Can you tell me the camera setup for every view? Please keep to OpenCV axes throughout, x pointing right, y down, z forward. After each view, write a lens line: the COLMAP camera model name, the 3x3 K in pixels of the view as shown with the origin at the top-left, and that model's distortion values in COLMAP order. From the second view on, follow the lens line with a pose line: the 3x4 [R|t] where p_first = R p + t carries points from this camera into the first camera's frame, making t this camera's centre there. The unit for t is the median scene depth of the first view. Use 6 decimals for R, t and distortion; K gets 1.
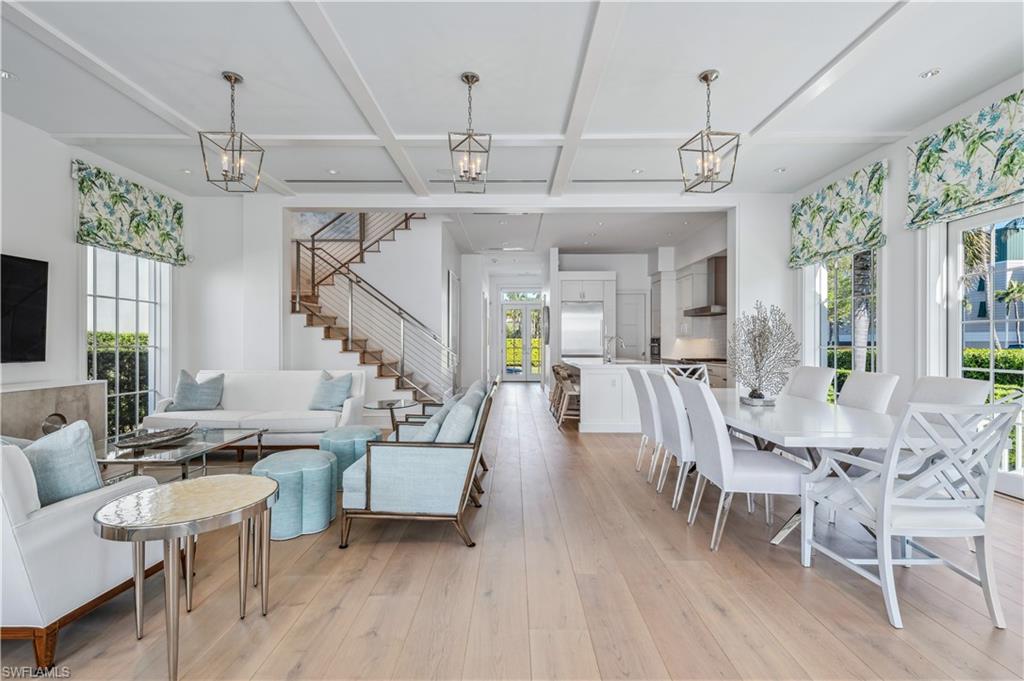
lens RADIAL K [[470.5, 0, 512.0], [0, 470.5, 340.5], [0, 0, 1]] dist [0.028196, 0.000016]
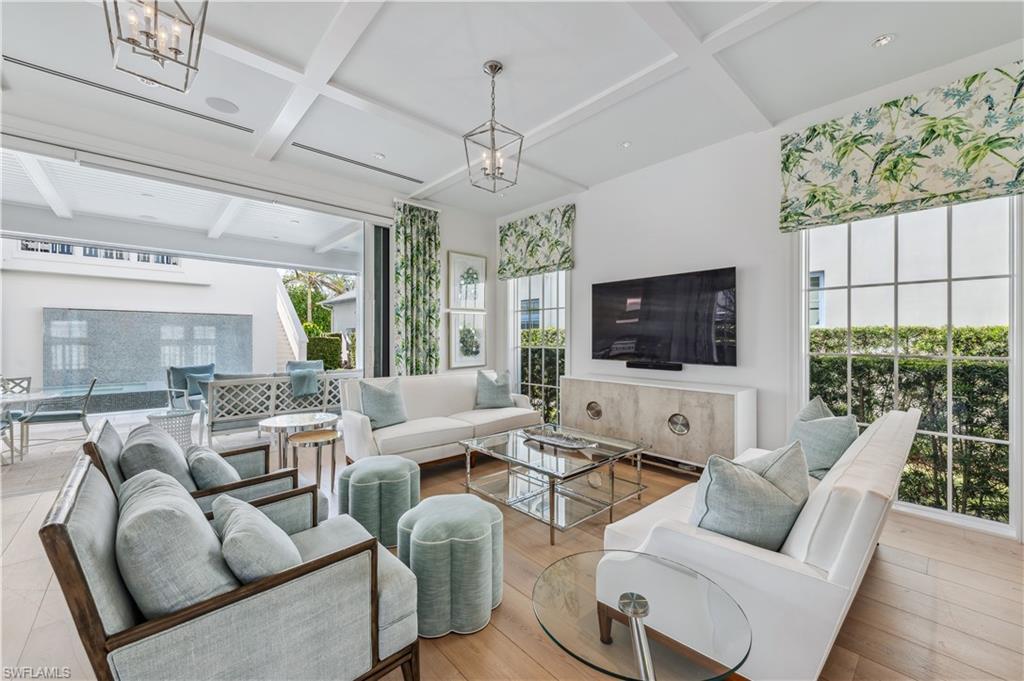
lens RADIAL K [[406.0, 0, 501.7], [0, 406.0, 342.3], [0, 0, 1]] dist [0.008882, -0.000726]
pose [[-0.748979, -0.007029, -0.662557, -0.037708], [-0.008082, 0.999966, -0.001472, -0.001807], [0.662545, 0.004252, -0.749010, 1.016214]]
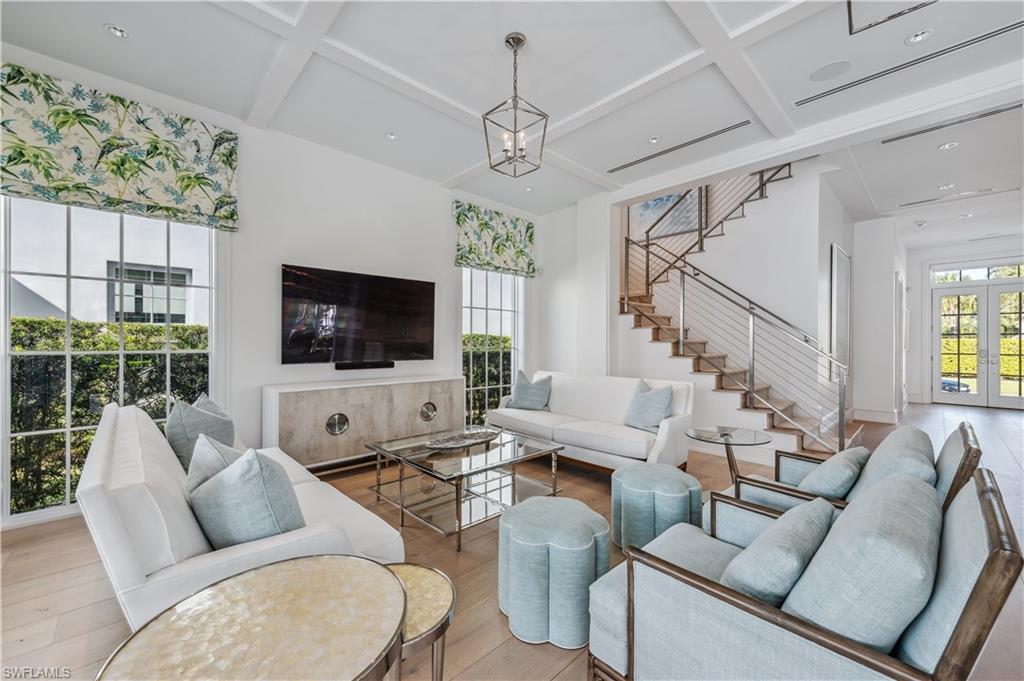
lens RADIAL K [[406.0, 0, 501.7], [0, 406.0, 342.3], [0, 0, 1]] dist [0.008882, -0.000726]
pose [[0.687841, 0.001804, -0.725859, -0.040586], [0.000462, 0.999996, 0.002923, -0.004852], [0.725861, -0.002346, 0.687837, 0.298997]]
